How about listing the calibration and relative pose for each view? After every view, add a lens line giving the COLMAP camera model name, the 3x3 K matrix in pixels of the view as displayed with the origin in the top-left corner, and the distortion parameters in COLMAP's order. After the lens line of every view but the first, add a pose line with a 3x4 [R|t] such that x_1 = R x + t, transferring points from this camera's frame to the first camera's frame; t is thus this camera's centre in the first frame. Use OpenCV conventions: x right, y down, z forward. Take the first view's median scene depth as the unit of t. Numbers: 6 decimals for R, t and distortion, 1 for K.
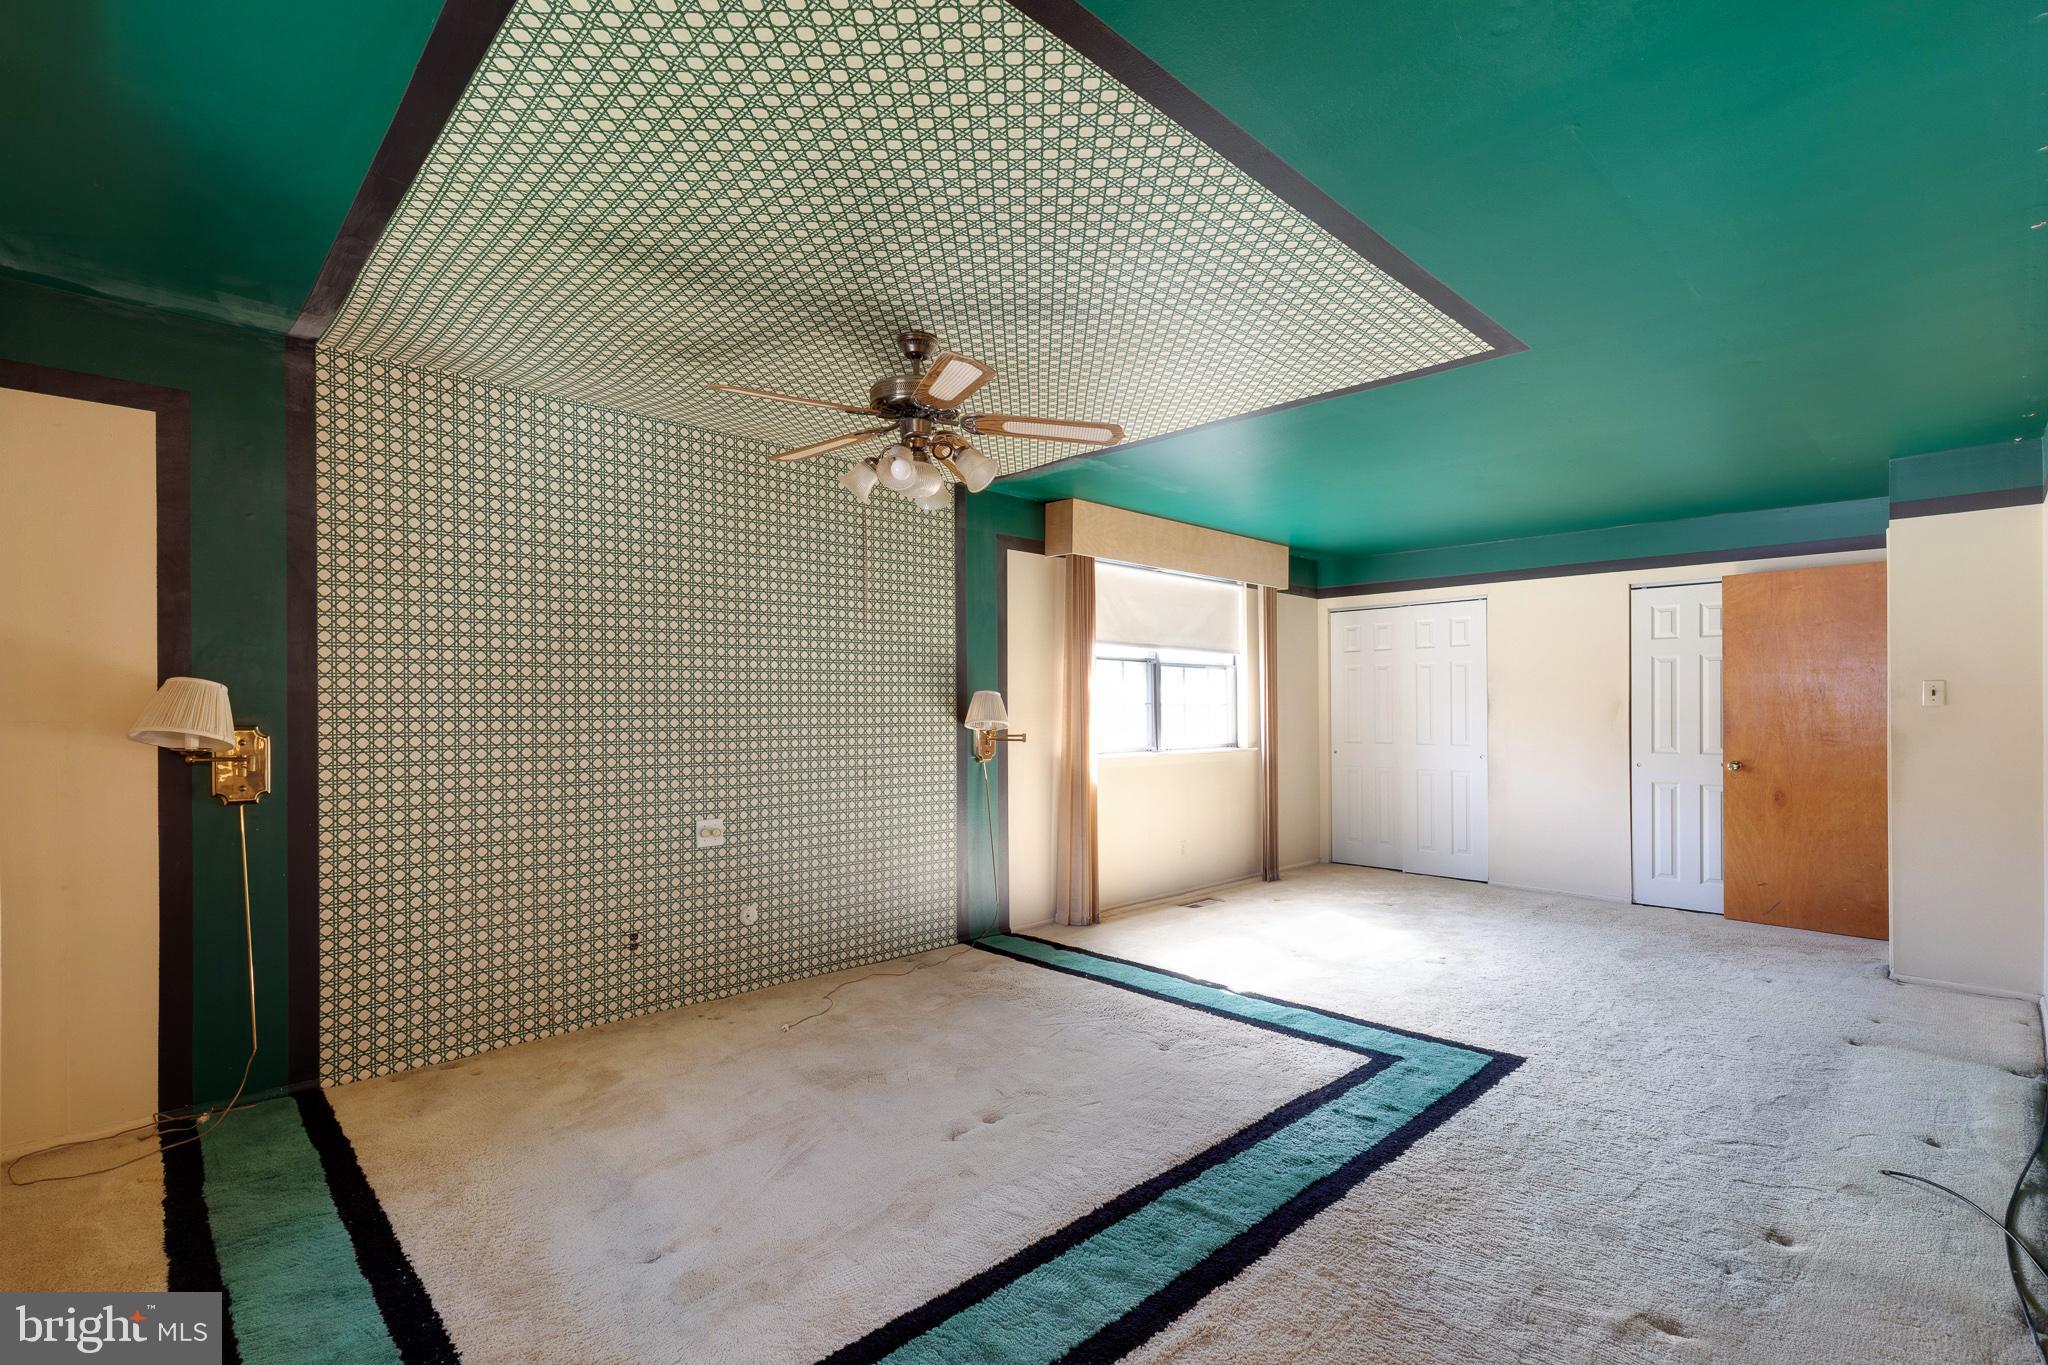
lens RADIAL K [[926.4, 0, 1019.4], [0, 926.4, 716.6], [0, 0, 1]] dist [0.007830, -0.001442]
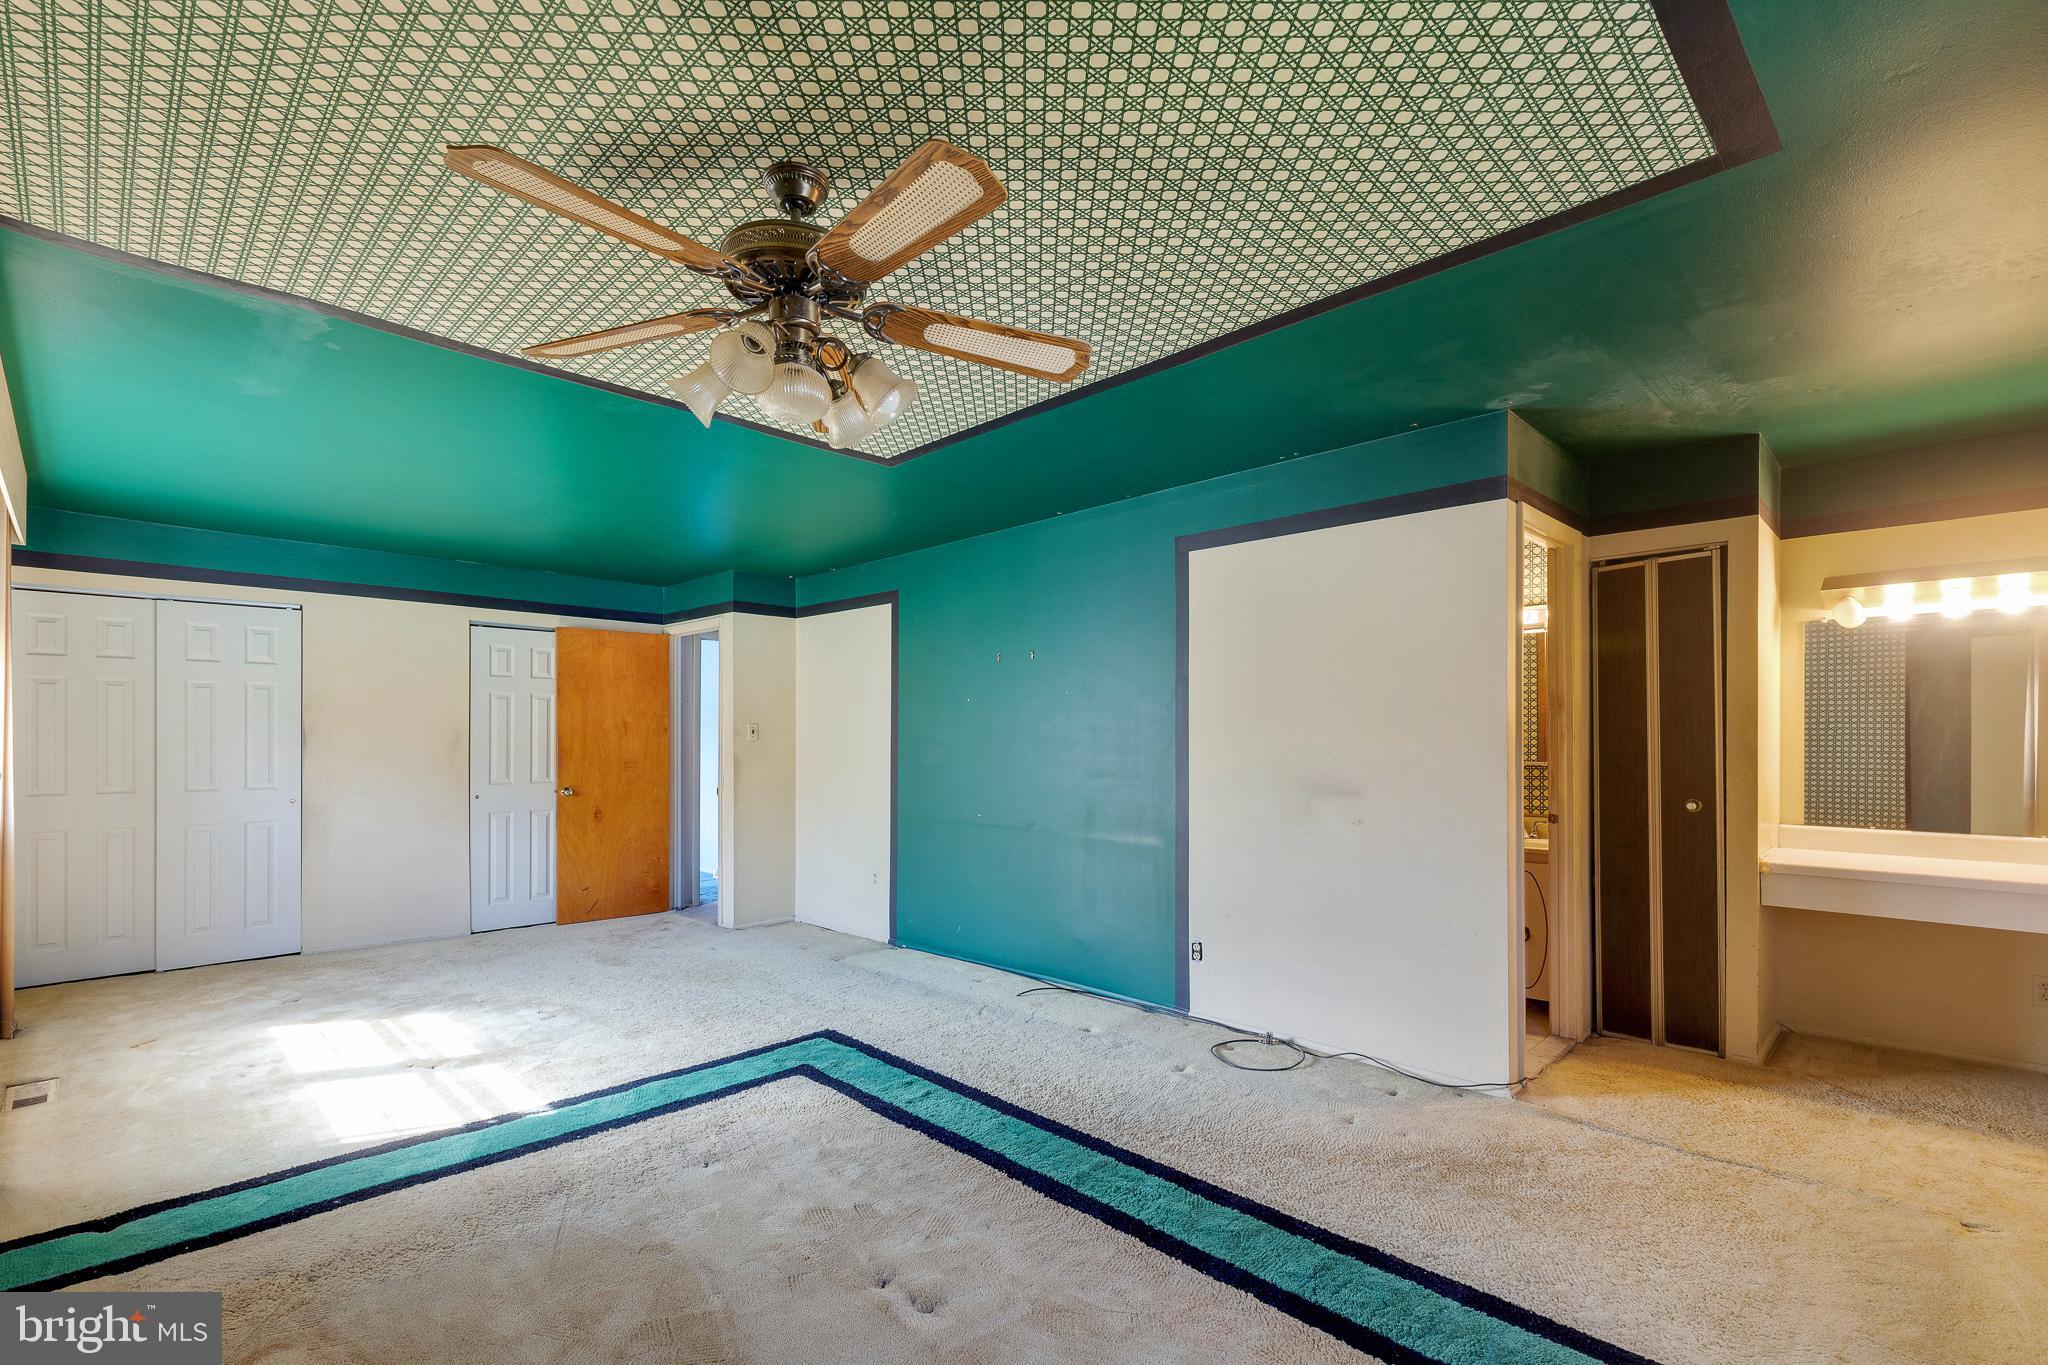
lens RADIAL K [[926.4, 0, 1017.3], [0, 926.4, 728.5], [0, 0, 1]] dist [0.007830, -0.001442]
pose [[-0.002681, 0.014429, 0.999892, -0.565334], [0.007769, 0.999866, -0.014408, -0.006595], [-0.999966, 0.007729, -0.002793, 0.626775]]
